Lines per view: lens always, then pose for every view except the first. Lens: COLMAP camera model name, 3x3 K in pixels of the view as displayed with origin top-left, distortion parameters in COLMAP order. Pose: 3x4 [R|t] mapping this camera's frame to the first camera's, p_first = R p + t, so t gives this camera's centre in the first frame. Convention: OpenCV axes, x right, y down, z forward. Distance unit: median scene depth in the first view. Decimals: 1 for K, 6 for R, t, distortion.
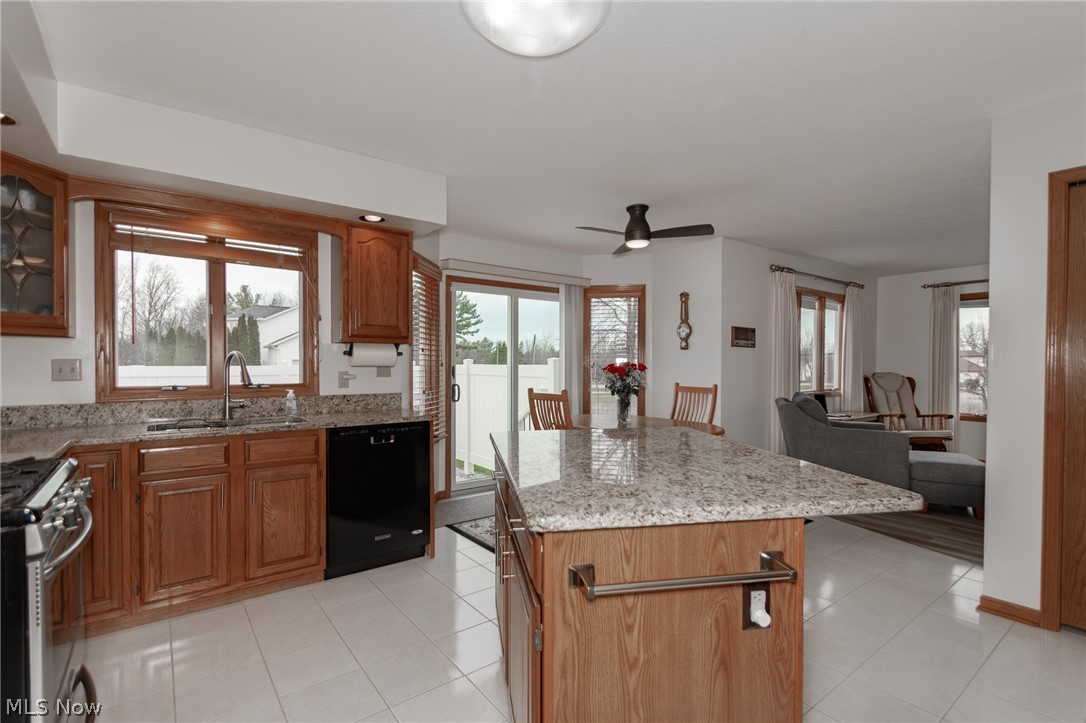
lens RADIAL K [[507.6, 0, 533.2], [0, 507.6, 368.9], [0, 0, 1]] dist [0.014325, -0.008139]
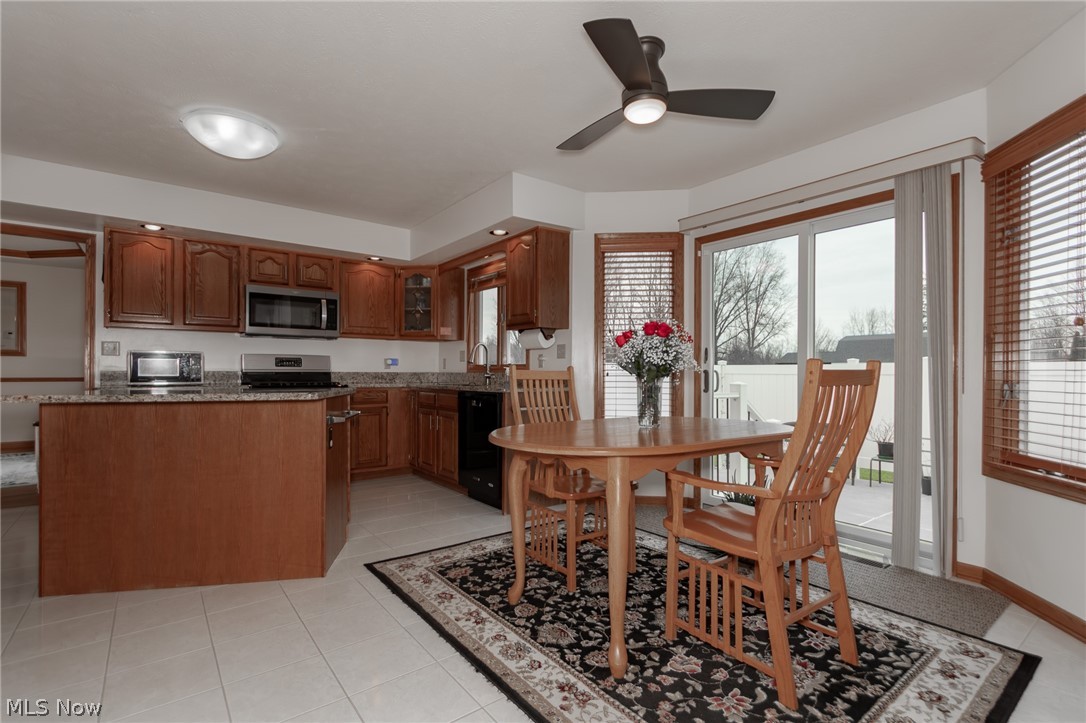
lens RADIAL K [[507.6, 0, 546.1], [0, 507.6, 368.3], [0, 0, 1]] dist [0.014325, -0.008139]
pose [[0.014688, -0.010324, -0.999839, 0.554665], [-0.013623, 0.999852, -0.010524, 0.033401], [0.999799, 0.013776, 0.014545, 0.638032]]
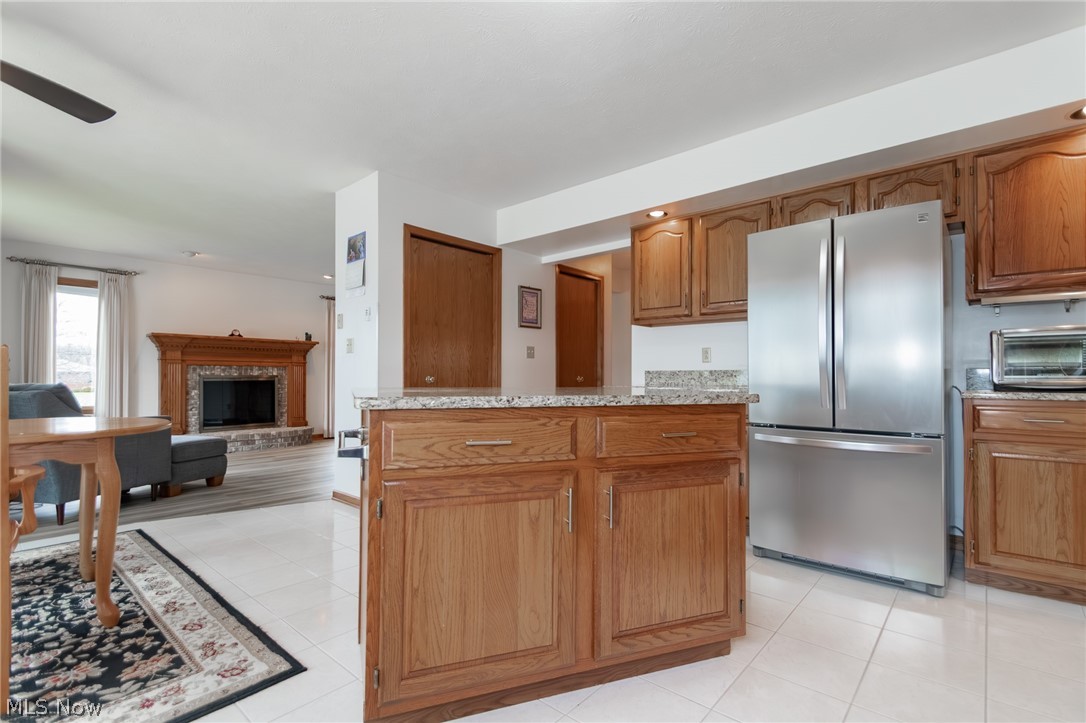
lens RADIAL K [[507.6, 0, 545.7], [0, 507.6, 370.4], [0, 0, 1]] dist [0.014325, -0.008139]
pose [[-0.208899, 0.009447, 0.977892, -0.277335], [0.009976, 0.999922, -0.007528, 0.042840], [-0.977886, 0.008183, -0.208977, 0.393404]]
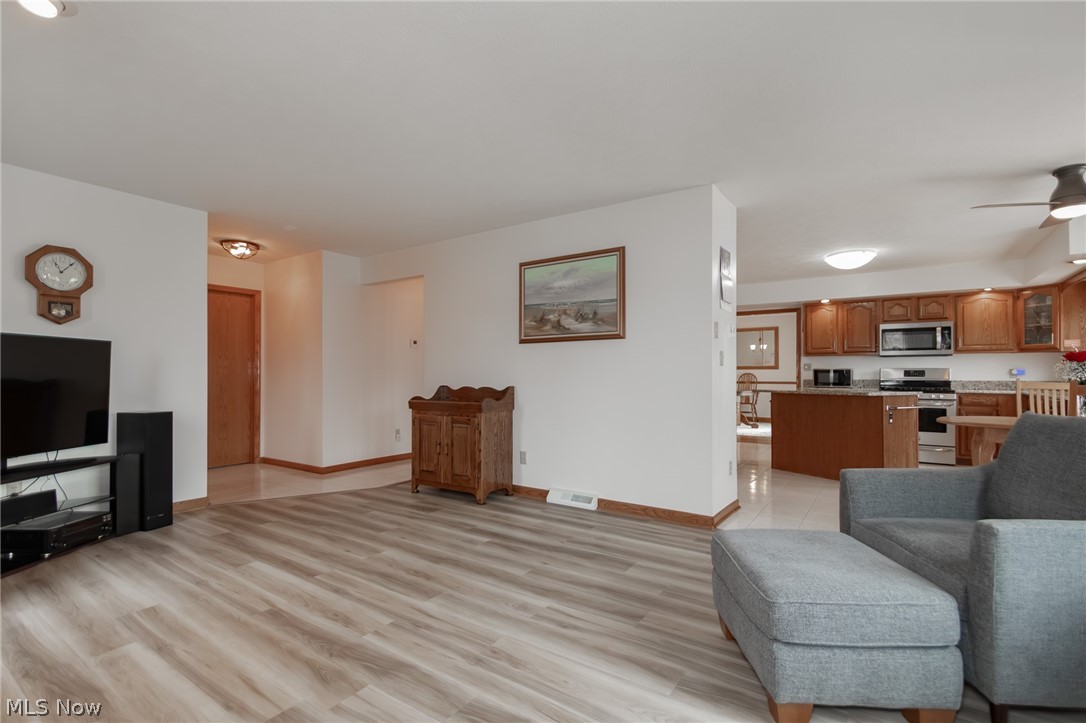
lens RADIAL K [[507.6, 0, 541.0], [0, 507.6, 374.3], [0, 0, 1]] dist [0.014325, -0.008139]
pose [[-0.946079, -0.004972, -0.323897, 0.943899], [-0.008611, 0.999915, 0.009803, 0.017363], [0.323821, 0.012063, -0.946041, 1.095428]]
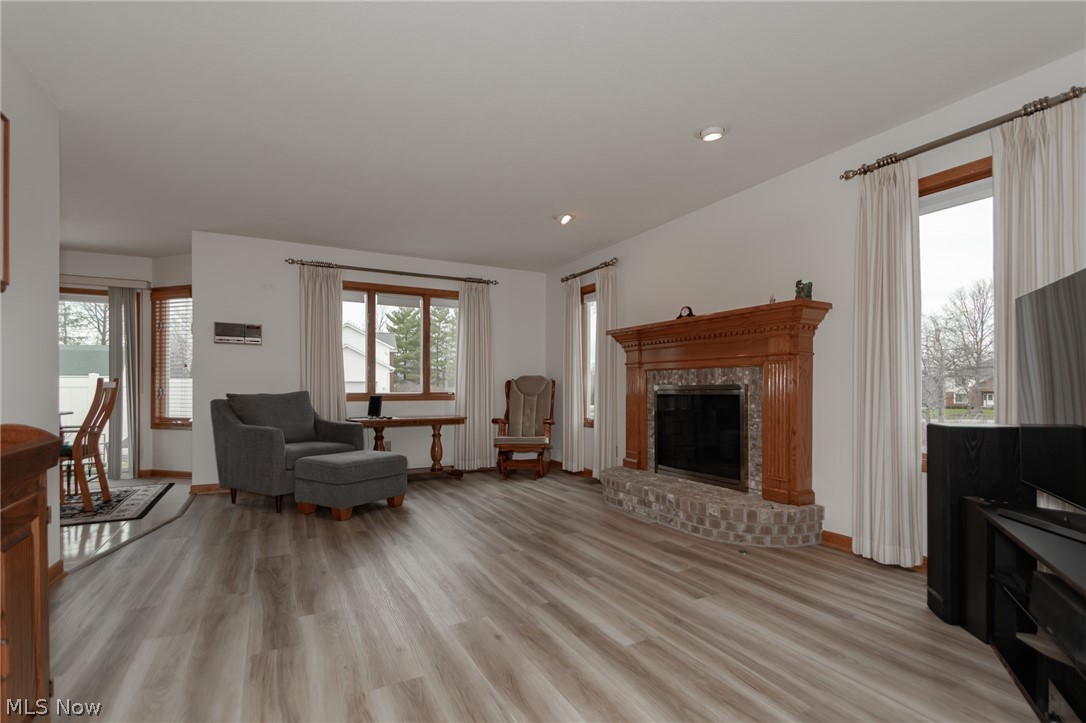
lens RADIAL K [[507.6, 0, 540.1], [0, 507.6, 386.0], [0, 0, 1]] dist [0.014325, -0.008139]
pose [[0.988610, -0.005732, -0.150391, 1.049909], [0.003667, 0.999895, -0.014007, 0.049027], [0.150456, 0.013296, 0.988527, 0.119516]]
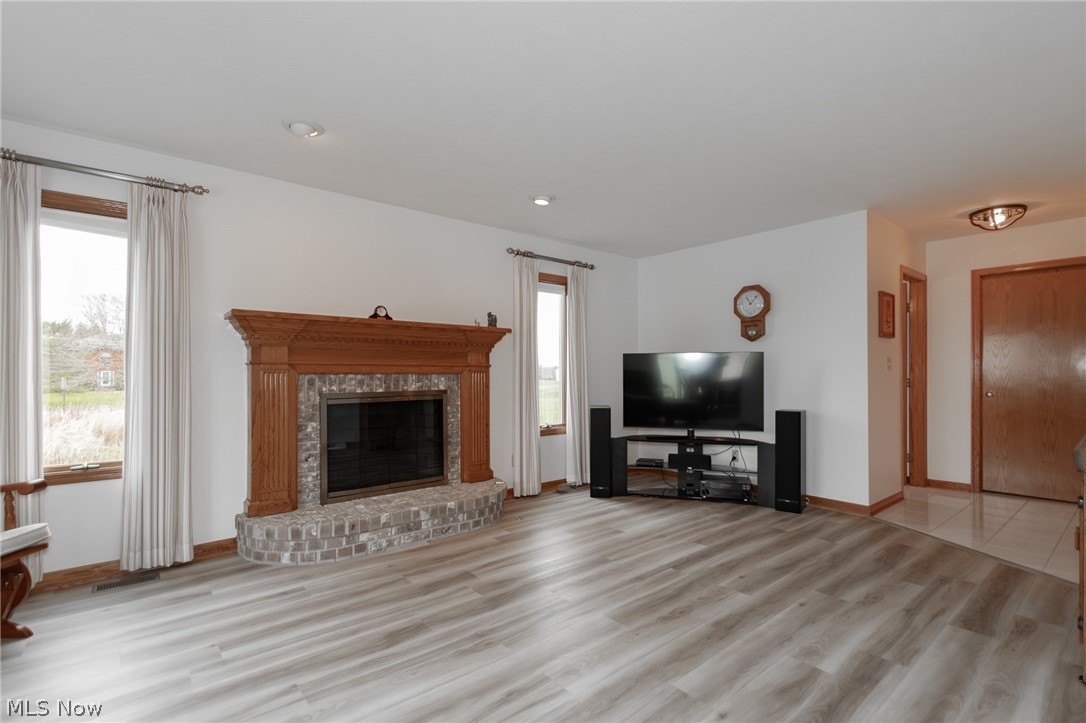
lens RADIAL K [[507.6, 0, 544.0], [0, 507.6, 368.9], [0, 0, 1]] dist [0.014325, -0.008139]
pose [[-0.055742, 0.000792, 0.998445, 0.453864], [0.012229, 0.999925, -0.000110, 0.009732], [-0.998370, 0.012204, -0.055748, 0.710344]]
